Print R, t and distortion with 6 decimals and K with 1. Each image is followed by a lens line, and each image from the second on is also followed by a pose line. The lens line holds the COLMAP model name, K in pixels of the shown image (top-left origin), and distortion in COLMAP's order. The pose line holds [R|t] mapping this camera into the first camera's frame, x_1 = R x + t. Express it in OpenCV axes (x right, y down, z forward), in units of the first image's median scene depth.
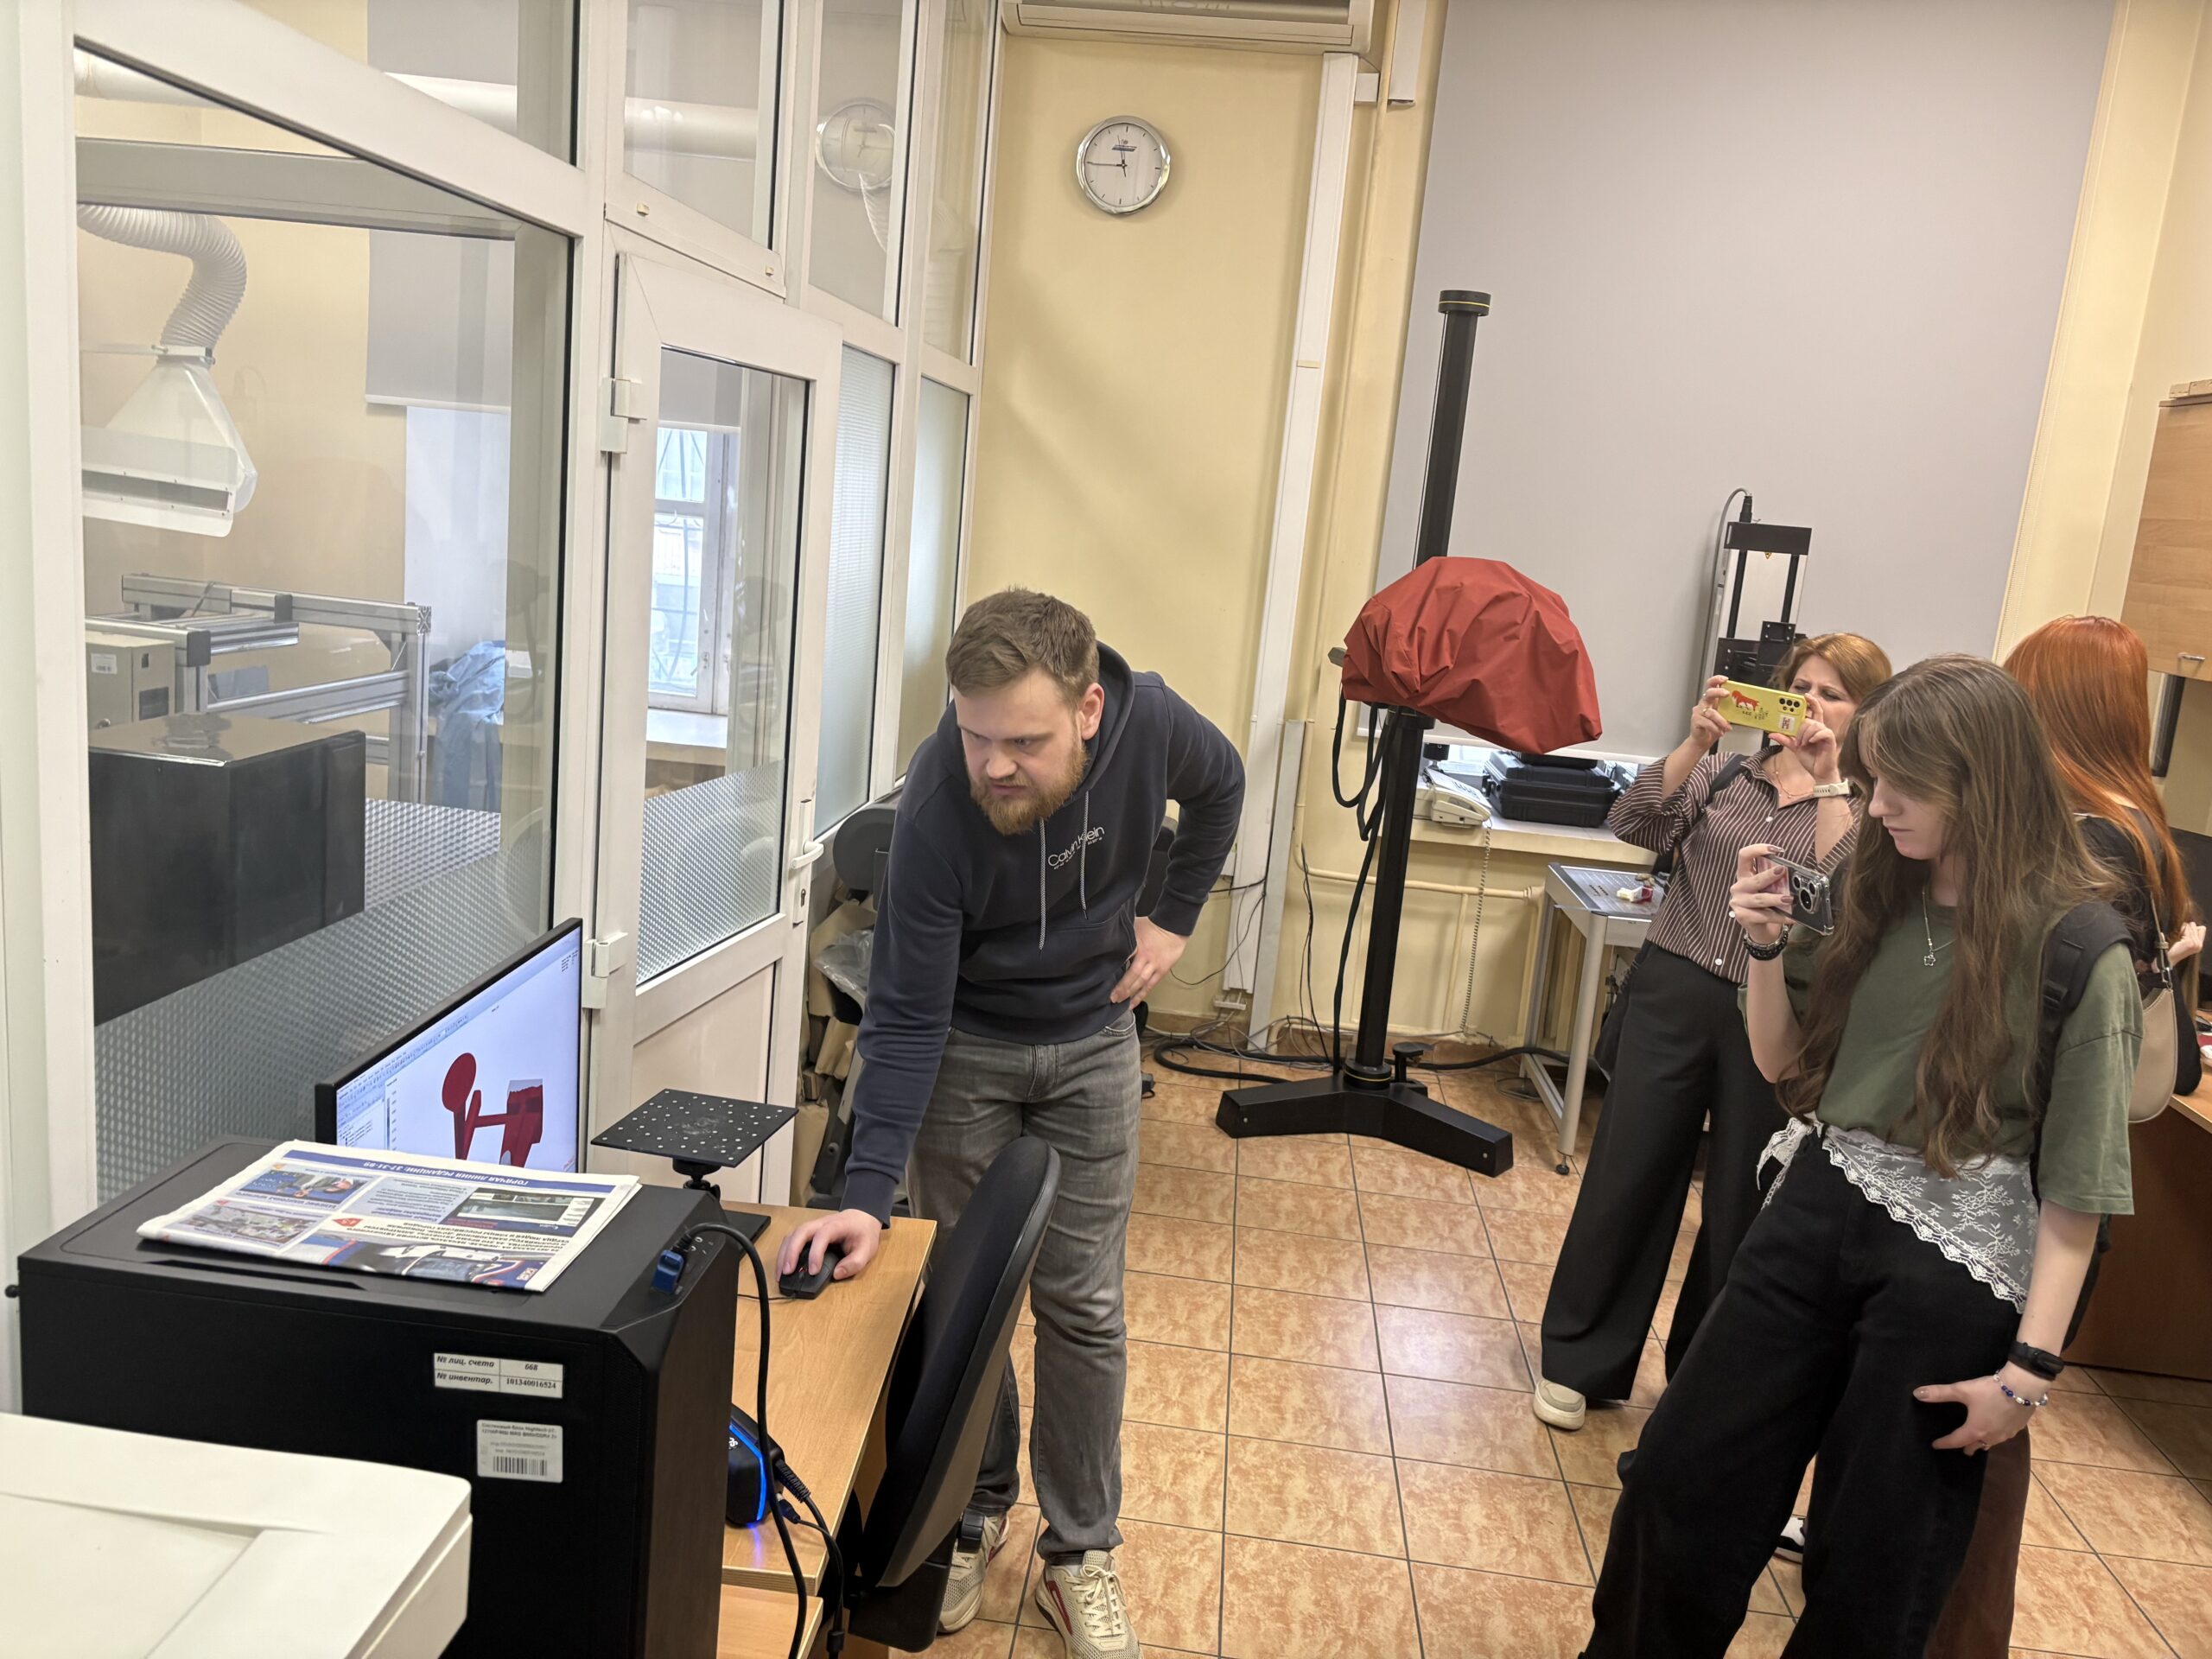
lens RADIAL K [[1789.7, 0, 1106.0], [0, 1789.7, 829.5], [0, 0, 1]] dist [0.102399, -0.093575]
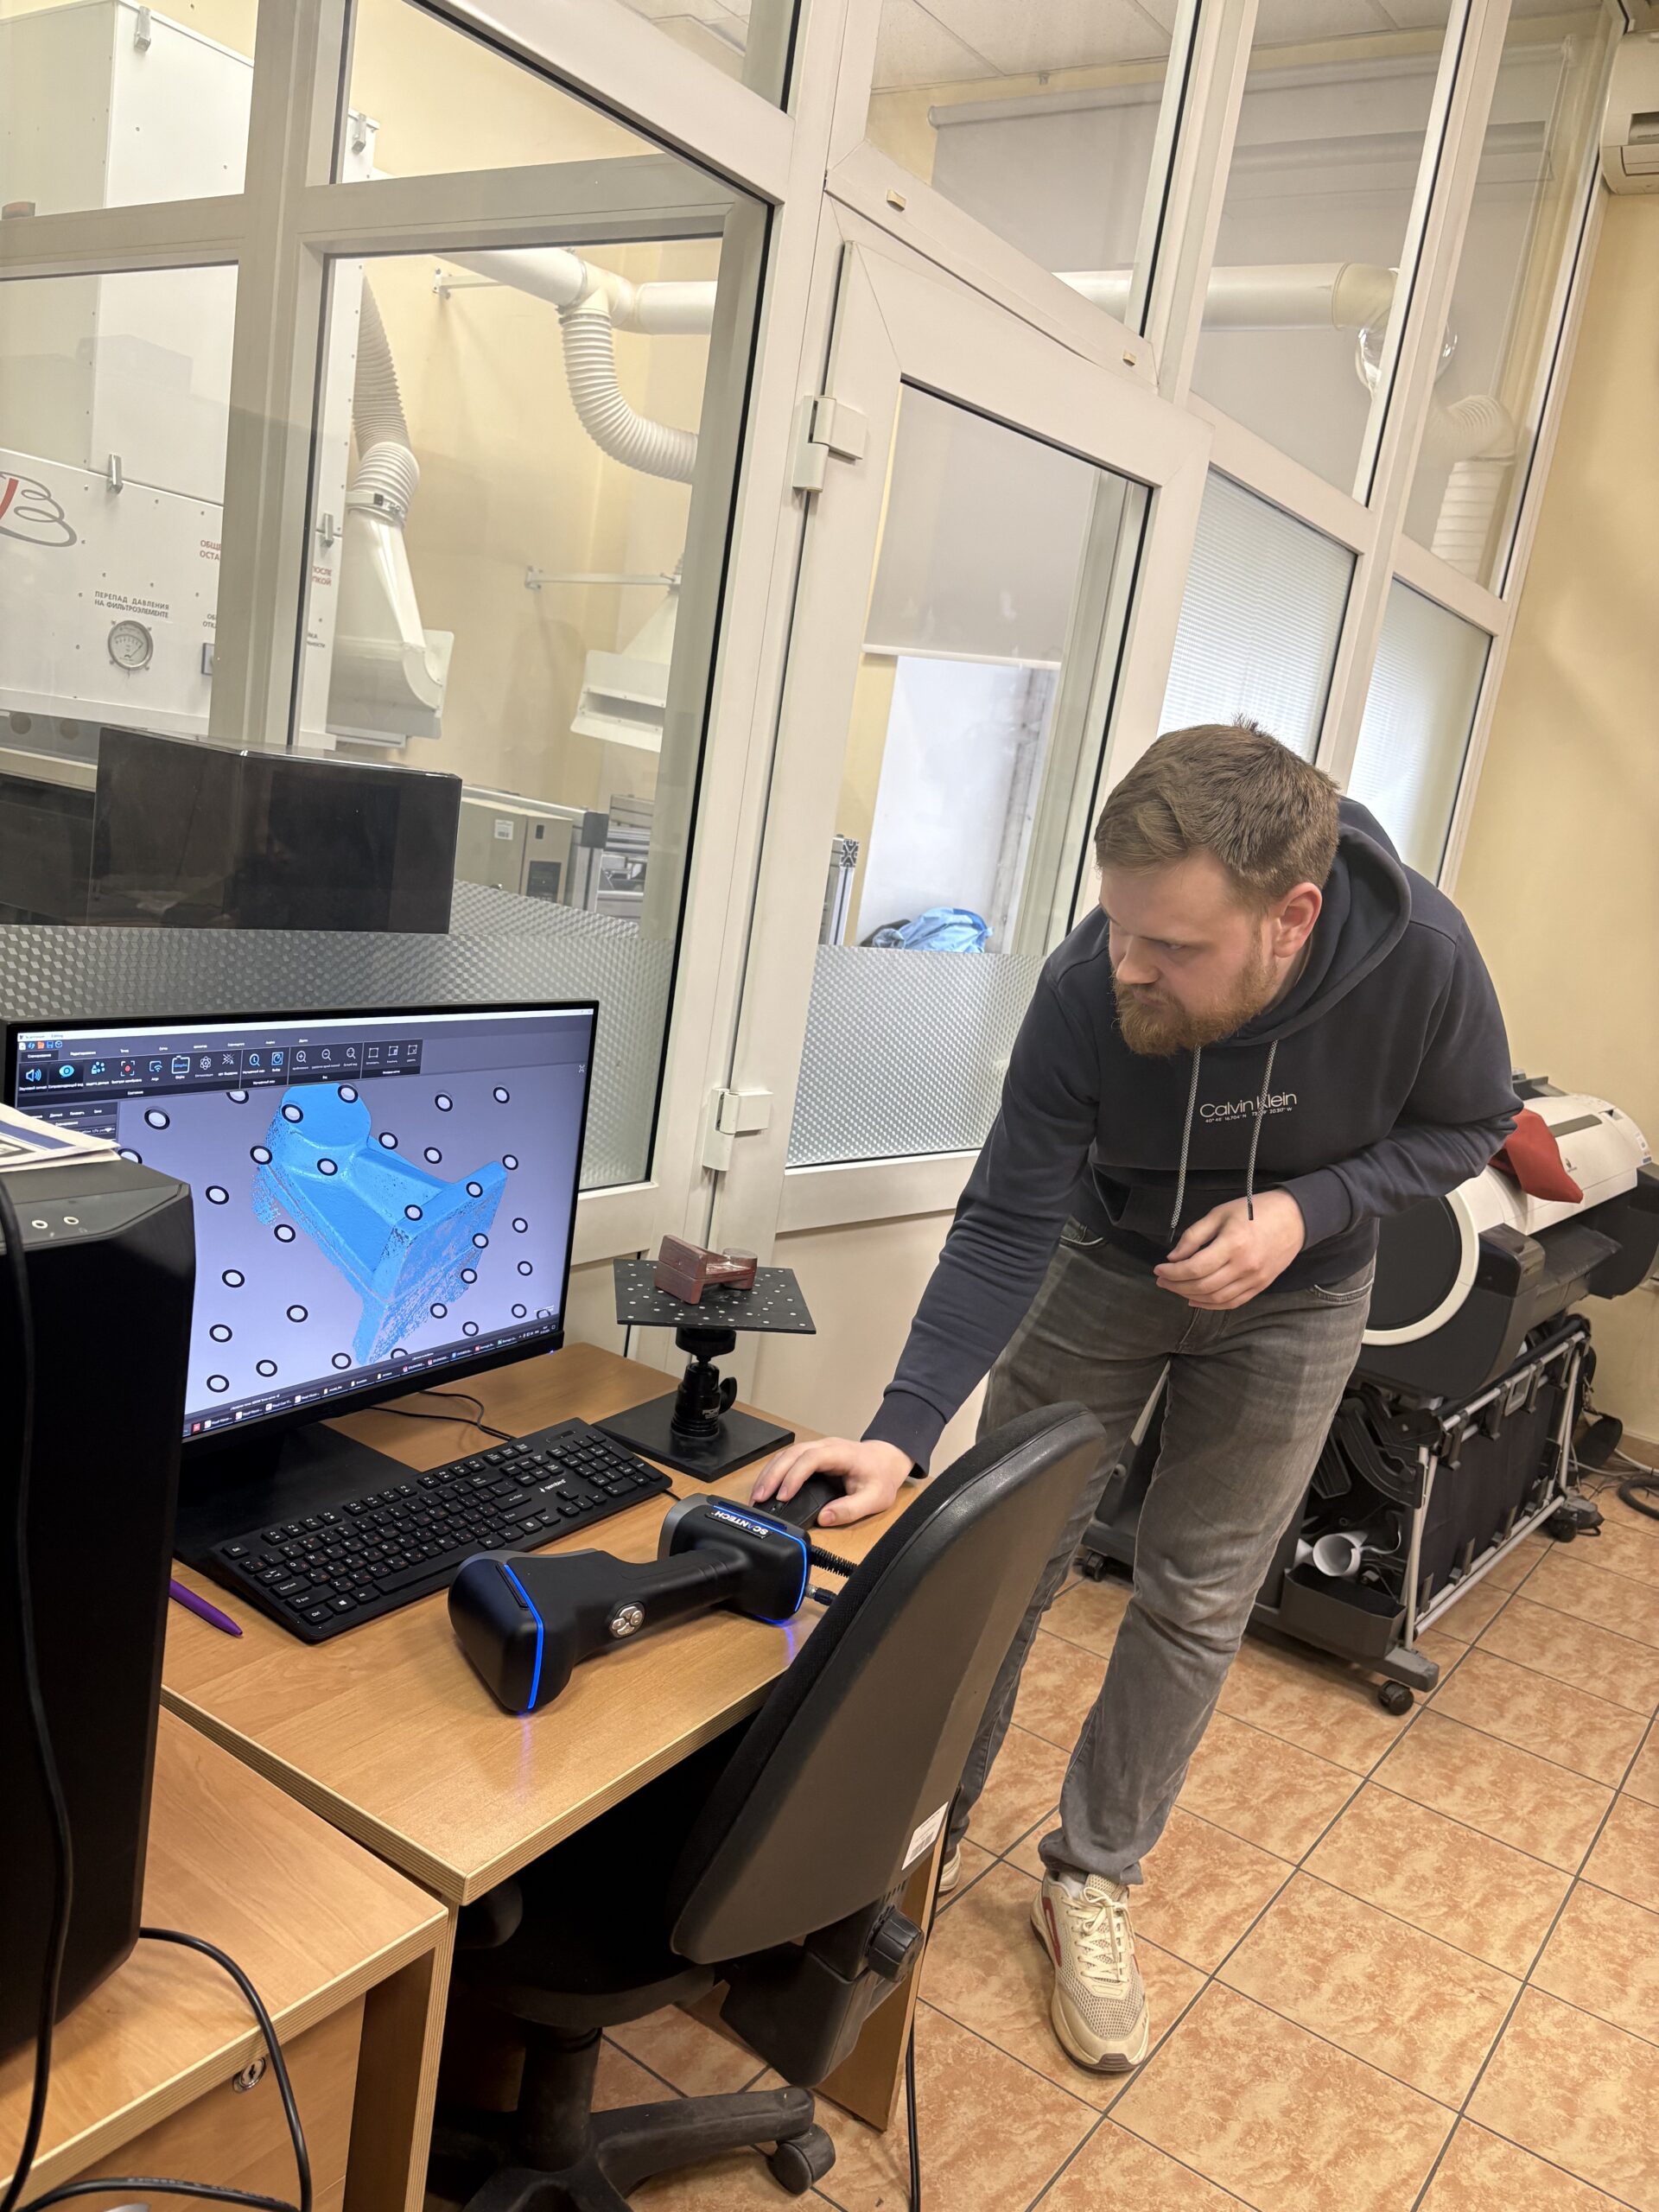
lens RADIAL K [[1789.7, 0, 829.5], [0, 1789.7, 1106.0], [0, 0, 1]] dist [0.102399, -0.093575]
pose [[0.873211, 0.131190, -0.469352, 0.108802], [-0.163458, 0.986139, -0.028469, 0.061885], [0.459112, 0.101579, 0.882552, 0.205917]]
